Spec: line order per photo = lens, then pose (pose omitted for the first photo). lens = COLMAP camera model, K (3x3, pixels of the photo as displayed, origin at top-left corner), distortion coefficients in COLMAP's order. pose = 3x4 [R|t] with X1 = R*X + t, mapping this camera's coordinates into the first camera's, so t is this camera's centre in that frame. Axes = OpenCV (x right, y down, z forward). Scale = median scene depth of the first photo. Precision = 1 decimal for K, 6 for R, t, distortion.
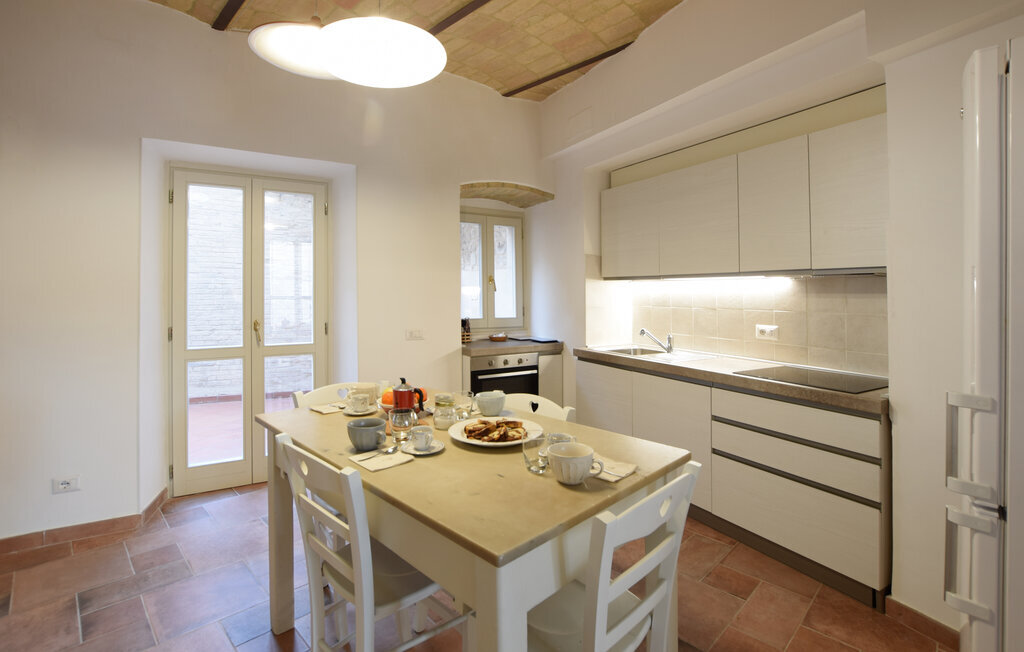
lens RADIAL K [[463.3, 0, 515.0], [0, 463.3, 286.8], [0, 0, 1]] dist [-0.031649, 0.000981]
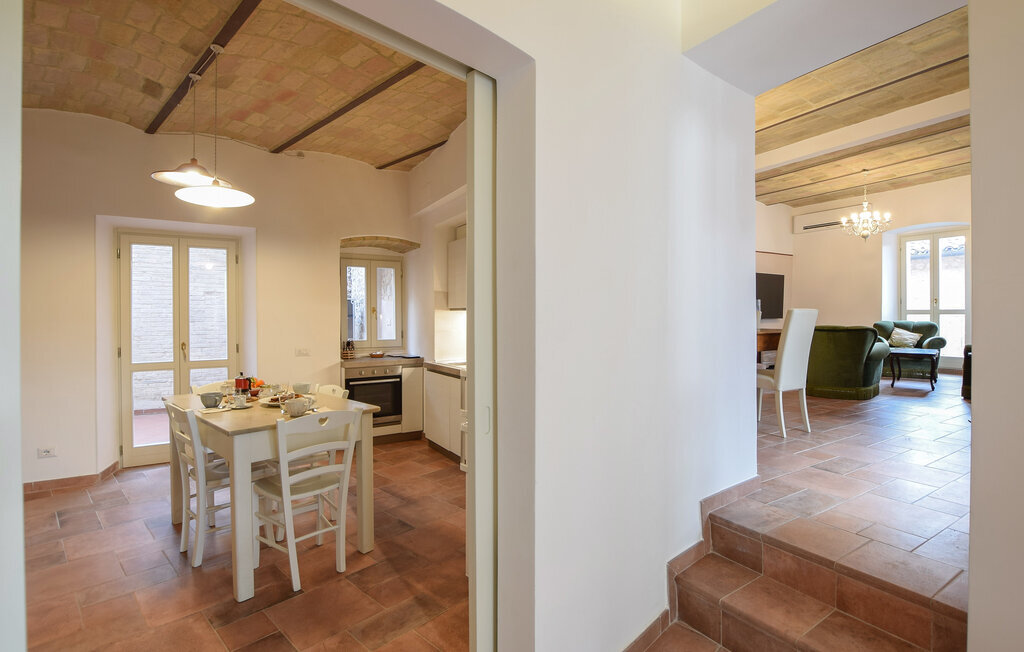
lens RADIAL K [[483.6, 0, 513.2], [0, 483.6, 315.8], [0, 0, 1]] dist [-0.030697, -0.000248]
pose [[0.999877, -0.007082, 0.014014, 0.404395], [0.006913, 0.999903, 0.012086, -0.016702], [-0.014098, -0.011987, 0.999829, -0.439512]]
